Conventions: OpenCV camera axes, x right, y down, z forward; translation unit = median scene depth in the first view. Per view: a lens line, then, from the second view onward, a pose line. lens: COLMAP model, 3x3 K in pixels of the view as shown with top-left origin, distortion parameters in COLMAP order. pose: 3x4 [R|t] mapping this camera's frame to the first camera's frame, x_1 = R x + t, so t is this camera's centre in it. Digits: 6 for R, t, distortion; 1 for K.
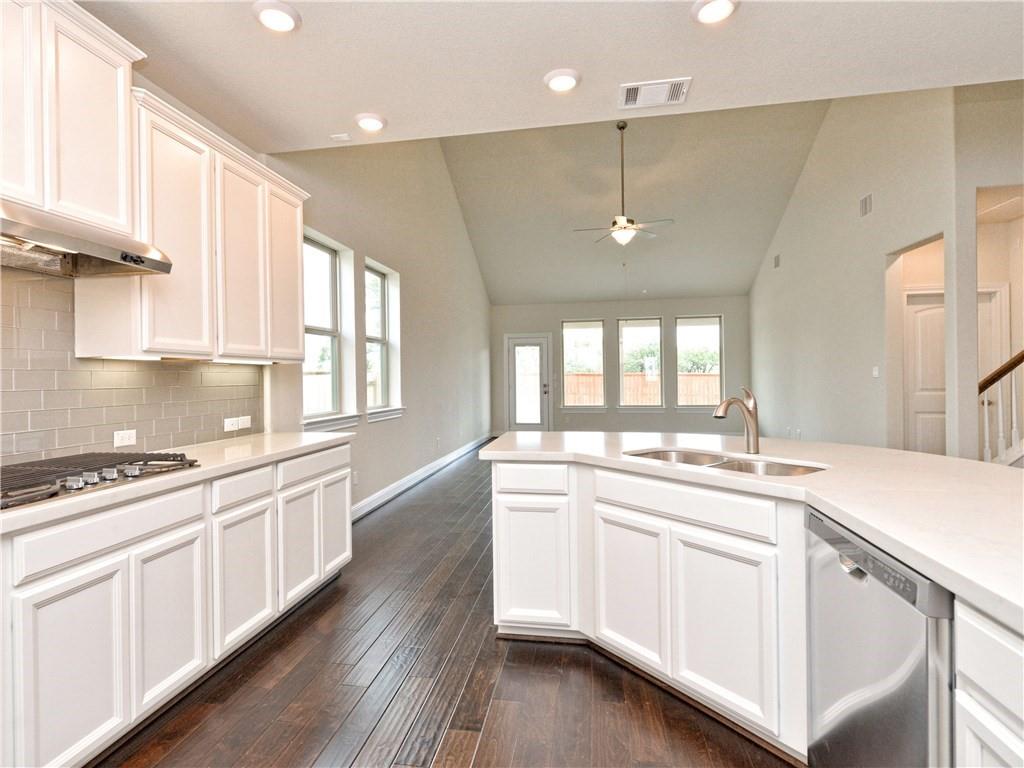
lens RADIAL K [[536.0, 0, 512.0], [0, 536.0, 384.0], [0, 0, 1]] dist [0.000003, -0.000052]
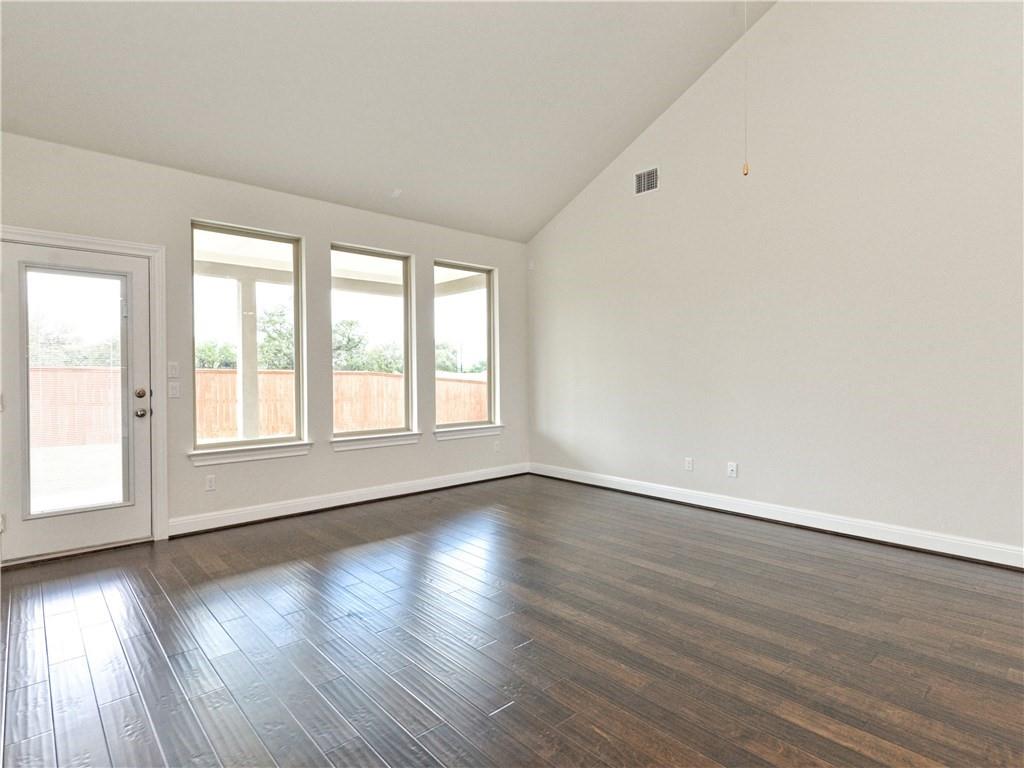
lens RADIAL K [[536.0, 0, 512.0], [0, 536.0, 384.0], [0, 0, 1]] dist [0.000003, -0.000052]
pose [[0.628510, -0.005871, 0.777779, -0.058730], [0.013796, 0.999898, -0.003601, 0.000970], [-0.777679, 0.012993, 0.628527, 0.589306]]
